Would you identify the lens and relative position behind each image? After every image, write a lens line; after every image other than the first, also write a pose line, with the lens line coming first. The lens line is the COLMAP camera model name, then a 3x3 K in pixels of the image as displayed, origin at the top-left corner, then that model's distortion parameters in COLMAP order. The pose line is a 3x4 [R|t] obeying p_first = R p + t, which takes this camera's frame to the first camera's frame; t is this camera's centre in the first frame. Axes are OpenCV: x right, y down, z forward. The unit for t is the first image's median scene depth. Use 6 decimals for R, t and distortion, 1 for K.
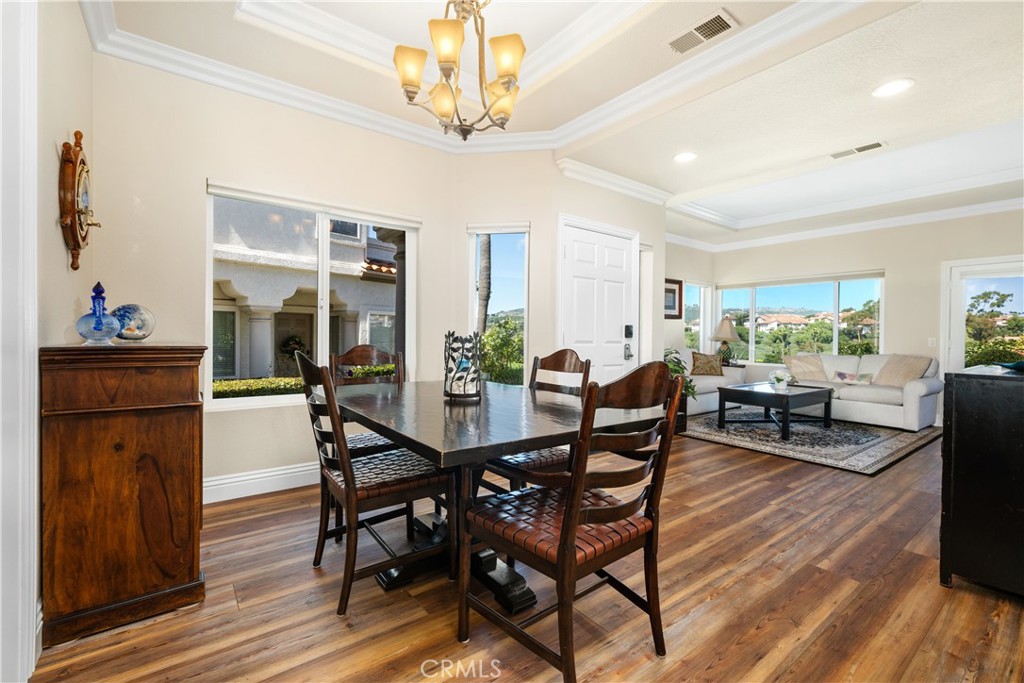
lens RADIAL K [[439.9, 0, 508.9], [0, 439.9, 342.3], [0, 0, 1]] dist [0.001601, 0.000530]
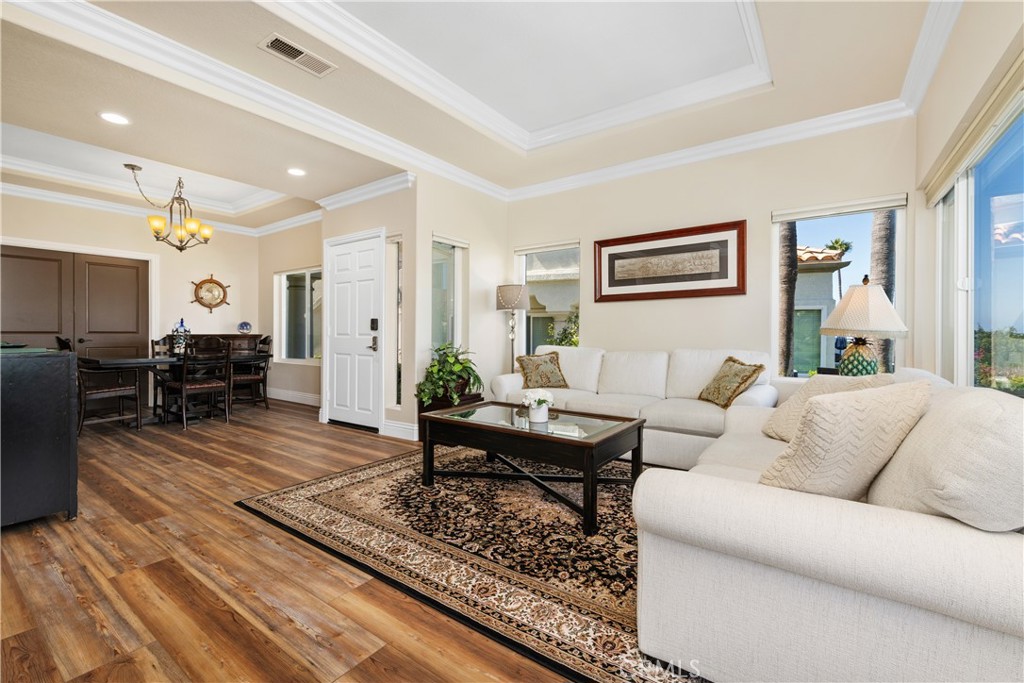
lens RADIAL K [[445.4, 0, 505.8], [0, 445.4, 336.0], [0, 0, 1]] dist [0.000129, -0.000095]
pose [[0.288032, -0.005124, -0.957607, 0.715238], [-0.013994, 0.999856, -0.009559, 0.004721], [0.957518, 0.016154, 0.287919, 0.512034]]
